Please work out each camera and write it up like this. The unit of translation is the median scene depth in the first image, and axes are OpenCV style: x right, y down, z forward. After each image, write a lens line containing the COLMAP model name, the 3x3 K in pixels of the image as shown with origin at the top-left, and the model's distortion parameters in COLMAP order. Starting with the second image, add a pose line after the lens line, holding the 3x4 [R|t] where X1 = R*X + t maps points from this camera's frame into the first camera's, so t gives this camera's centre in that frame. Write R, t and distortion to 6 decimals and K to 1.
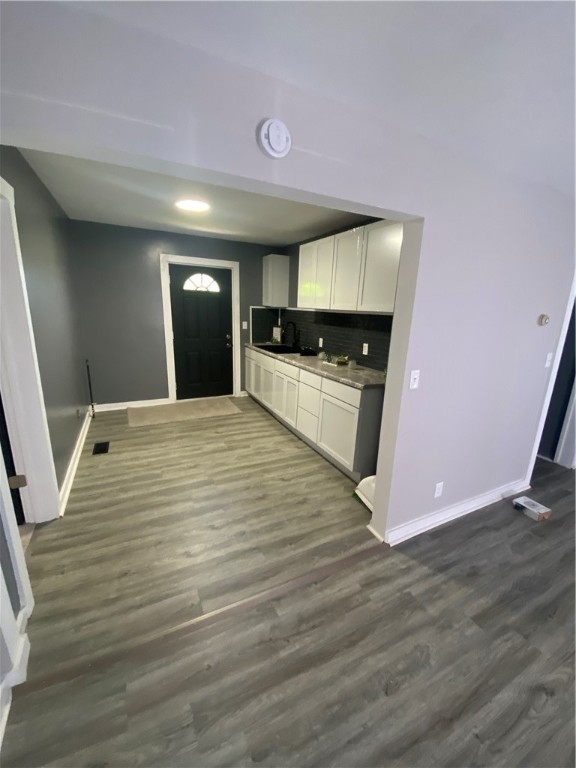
lens RADIAL K [[314.1, 0, 288.0], [0, 314.1, 384.0], [0, 0, 1]] dist [0.001978, -0.015329]
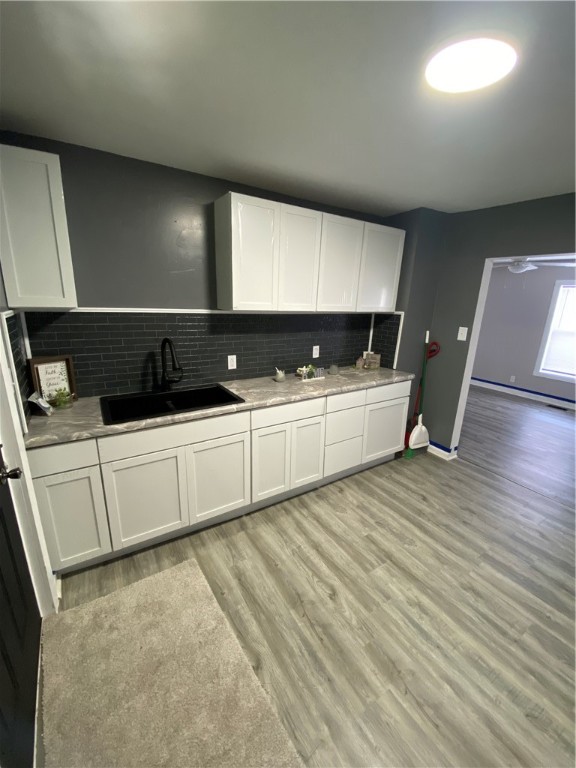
lens RADIAL K [[314.1, 0, 288.0], [0, 314.1, 384.0], [0, 0, 1]] dist [0.001978, -0.015329]
pose [[-0.107621, -0.313131, 0.943592, -0.637100], [0.203553, 0.922059, 0.329201, -0.344206], [-0.973131, 0.227500, -0.035494, 1.149821]]
